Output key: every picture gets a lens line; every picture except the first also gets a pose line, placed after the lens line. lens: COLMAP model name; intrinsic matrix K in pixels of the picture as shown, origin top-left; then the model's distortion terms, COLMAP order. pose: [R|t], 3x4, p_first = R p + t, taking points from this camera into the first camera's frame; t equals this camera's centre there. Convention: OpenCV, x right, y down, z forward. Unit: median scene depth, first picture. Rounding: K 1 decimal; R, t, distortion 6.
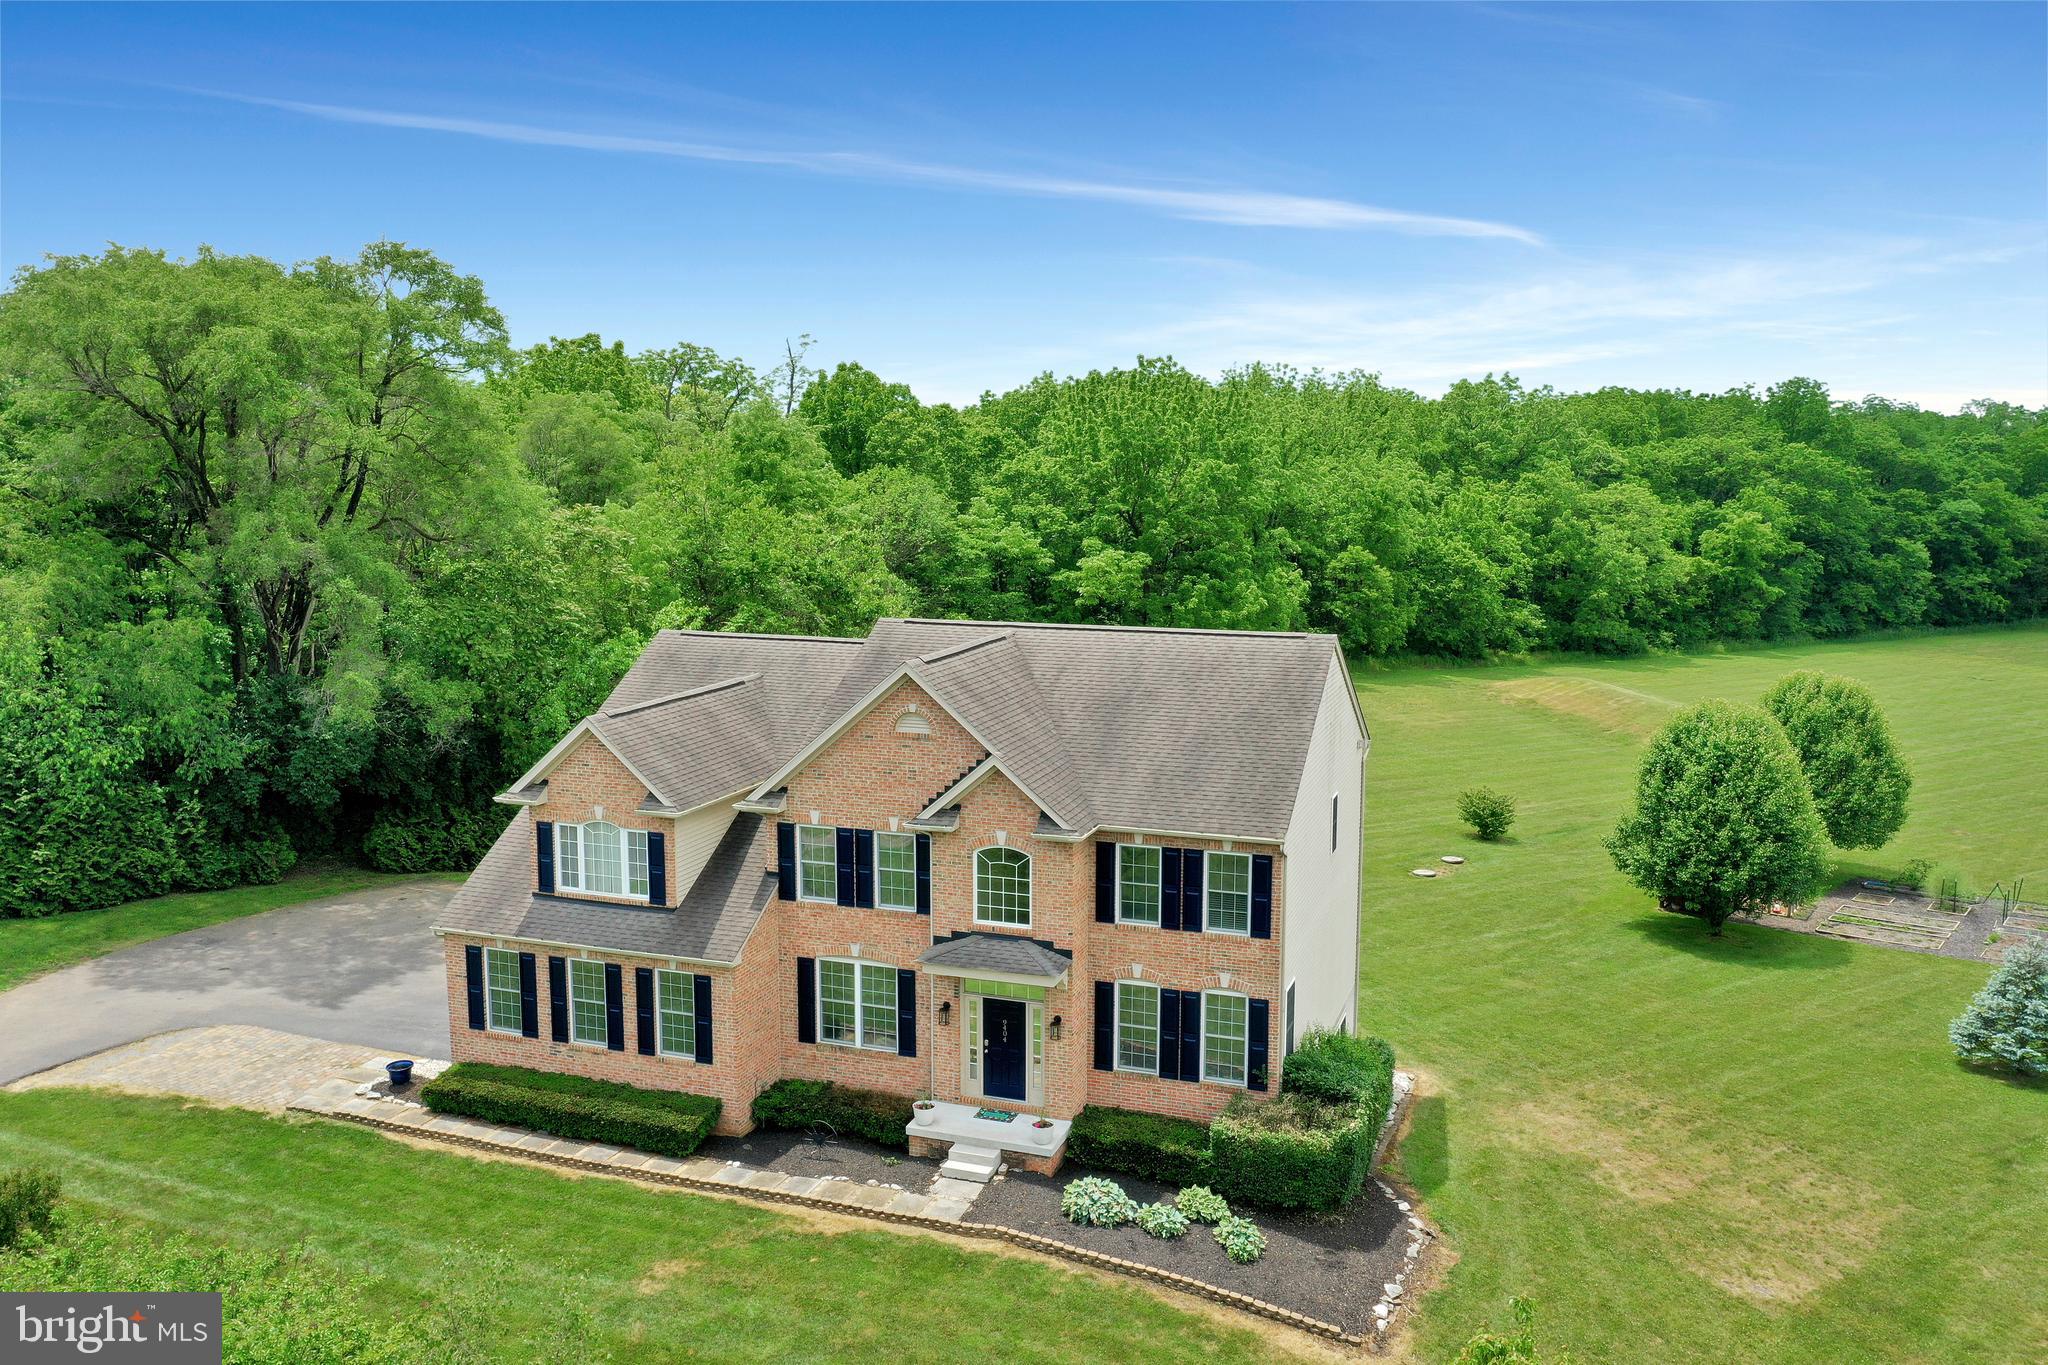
lens RADIAL K [[1647.9, 0, 1028.9], [0, 1647.9, 683.5], [0, 0, 1]] dist [-0.001845, 0.006924]
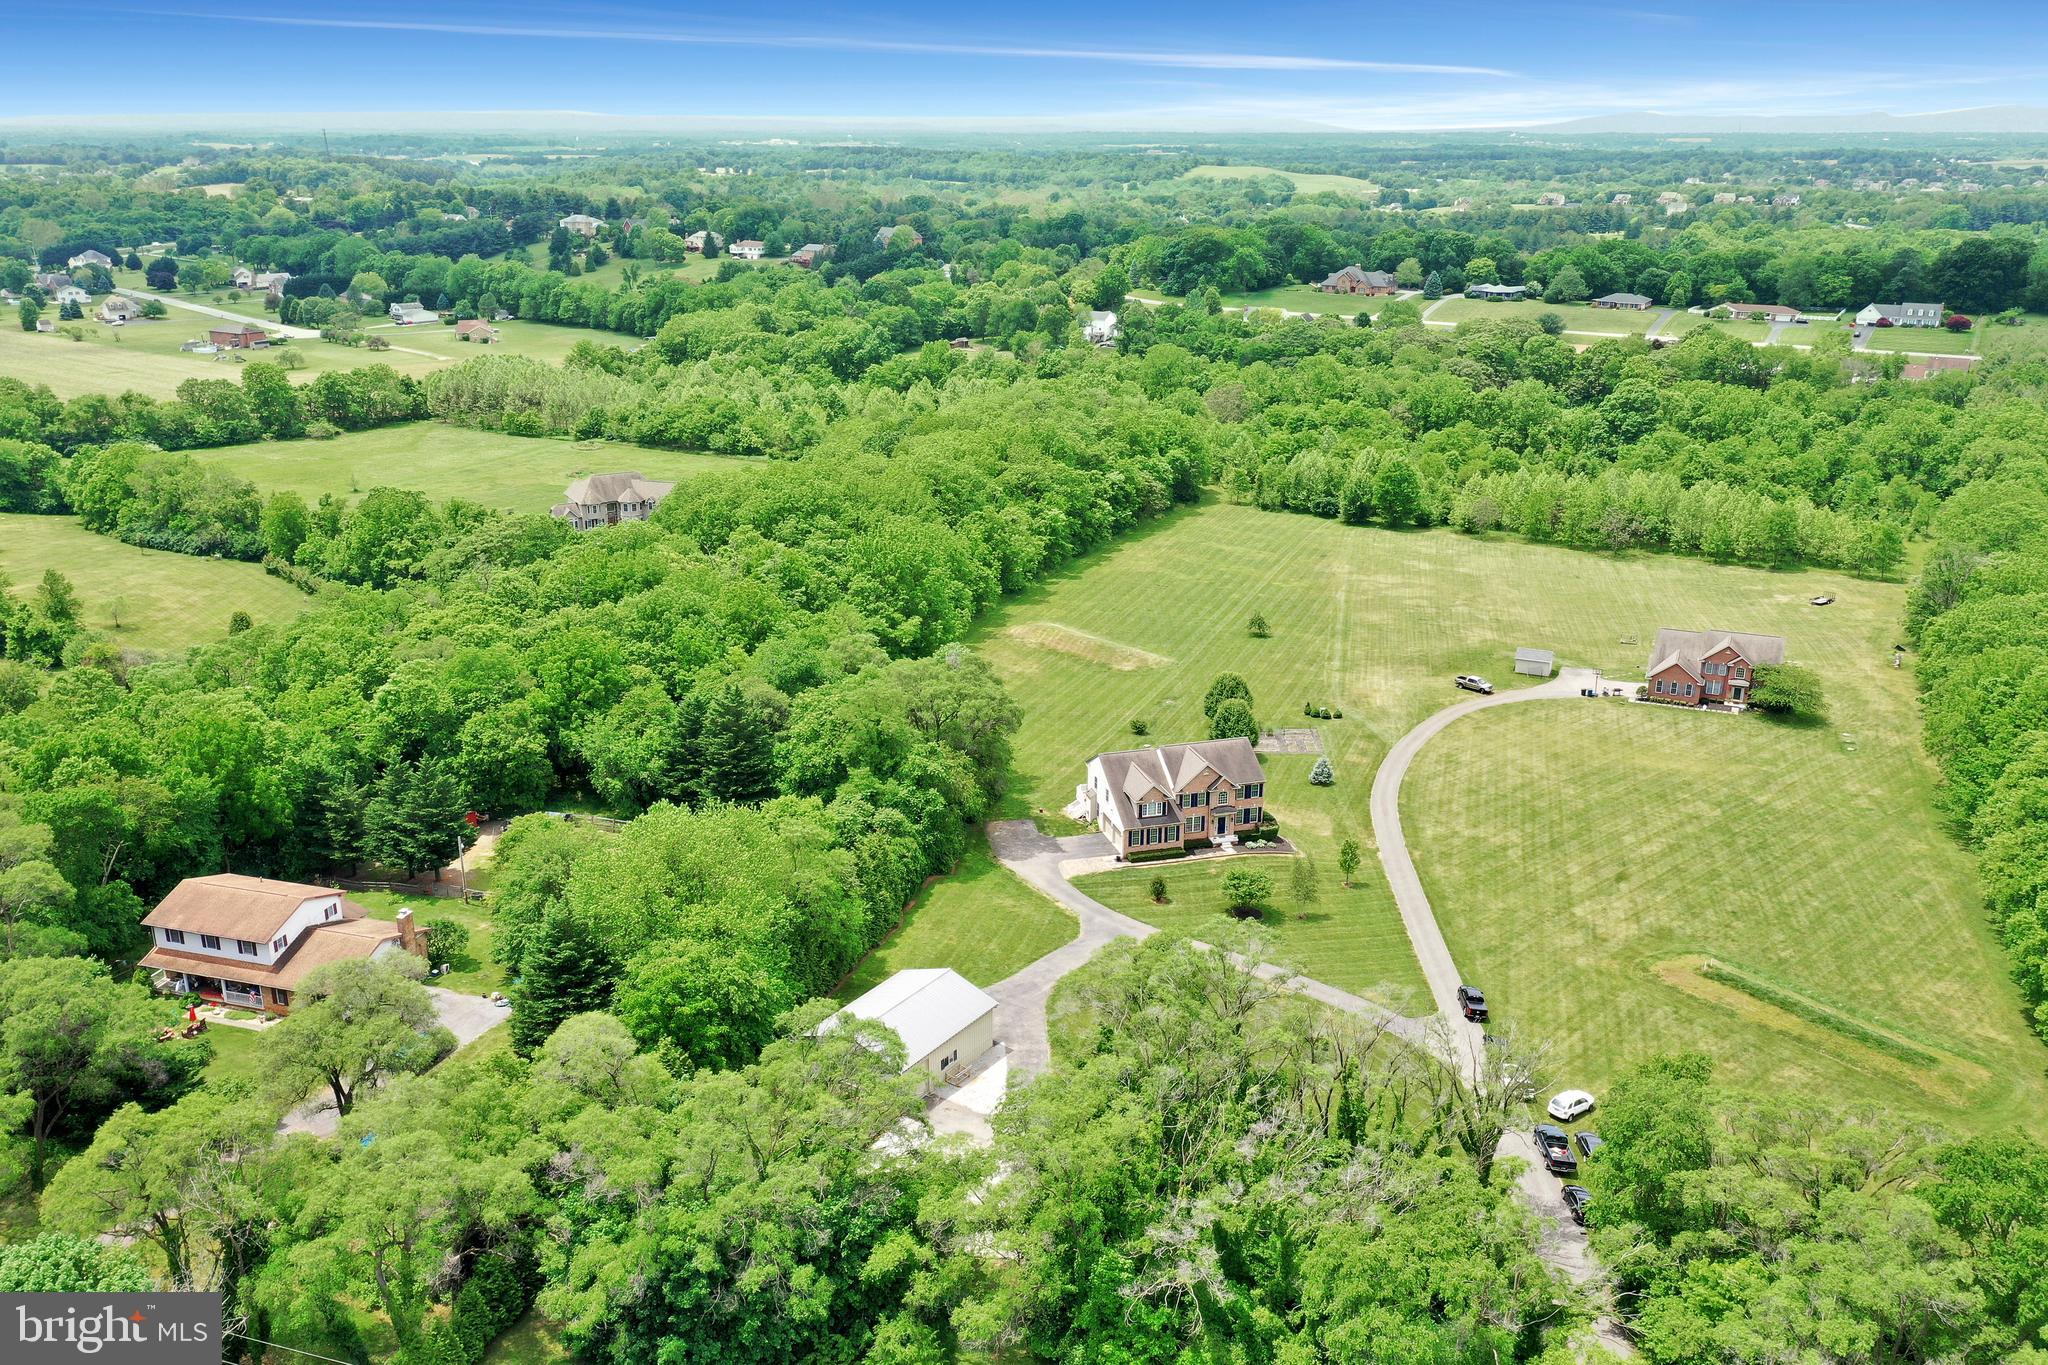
lens RADIAL K [[1691.6, 0, 1024.0], [0, 1691.6, 682.5], [0, 0, 1]] dist [-0.000074, 0.000715]
pose [[0.808248, -0.184343, 0.559243, -3.551307], [0.079401, 0.975179, 0.206693, -1.440311], [-0.583465, -0.122655, 0.802823, -3.051875]]
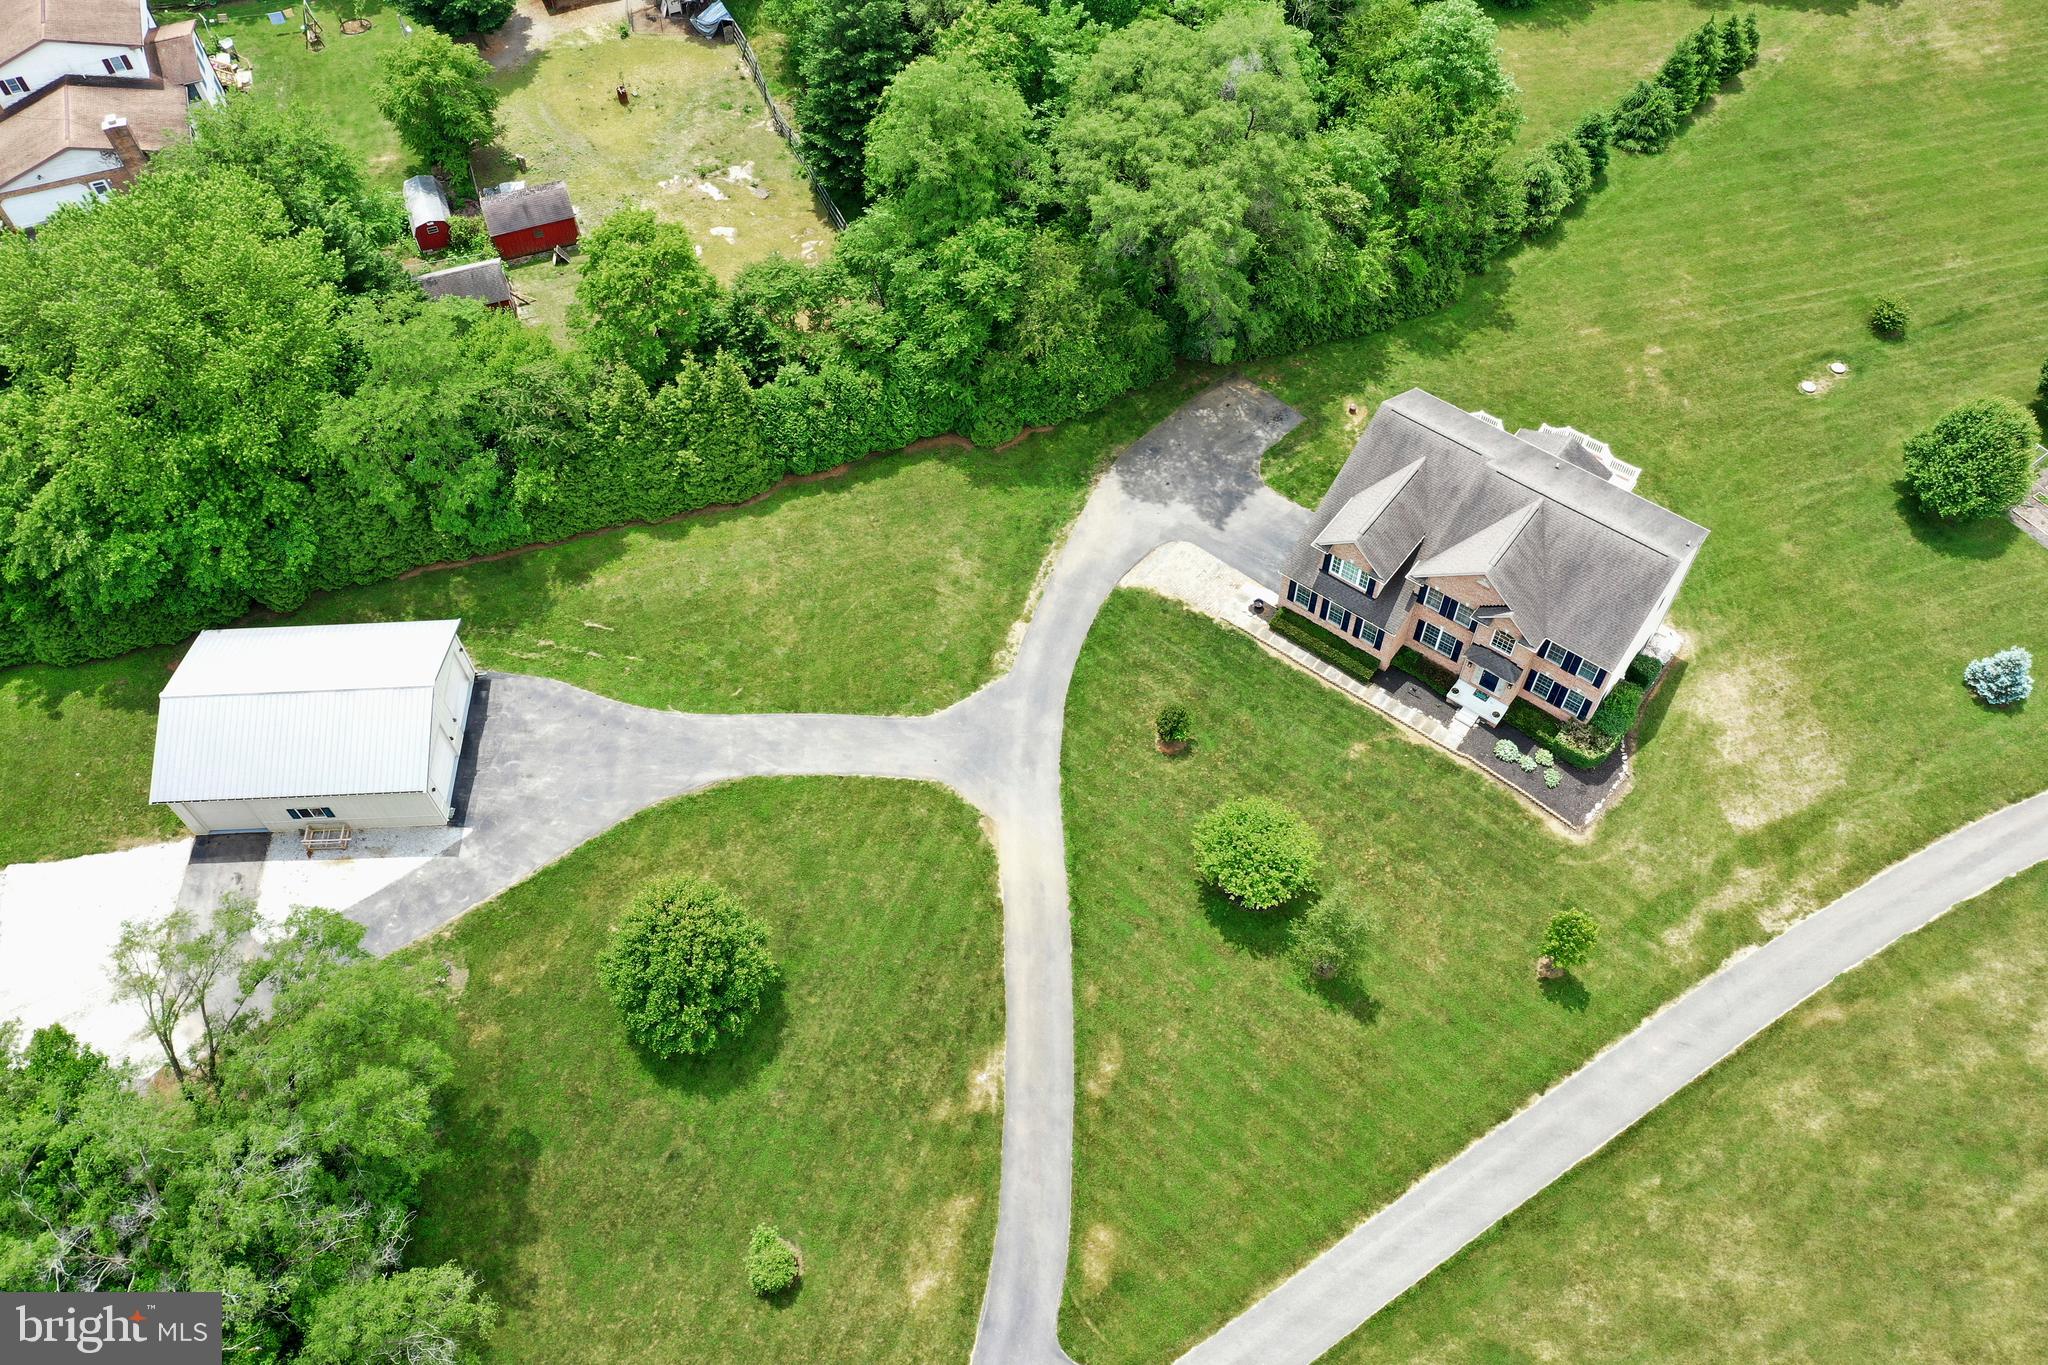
lens RADIAL K [[1625.2, 0, 1031.5], [0, 1625.2, 690.2], [0, 0, 1]] dist [0.003904, 0.013258]
pose [[0.950994, 0.243680, -0.190341, -0.206854], [-0.019601, 0.661847, 0.749383, -1.652602], [0.308586, -0.708928, 0.634189, -0.871964]]
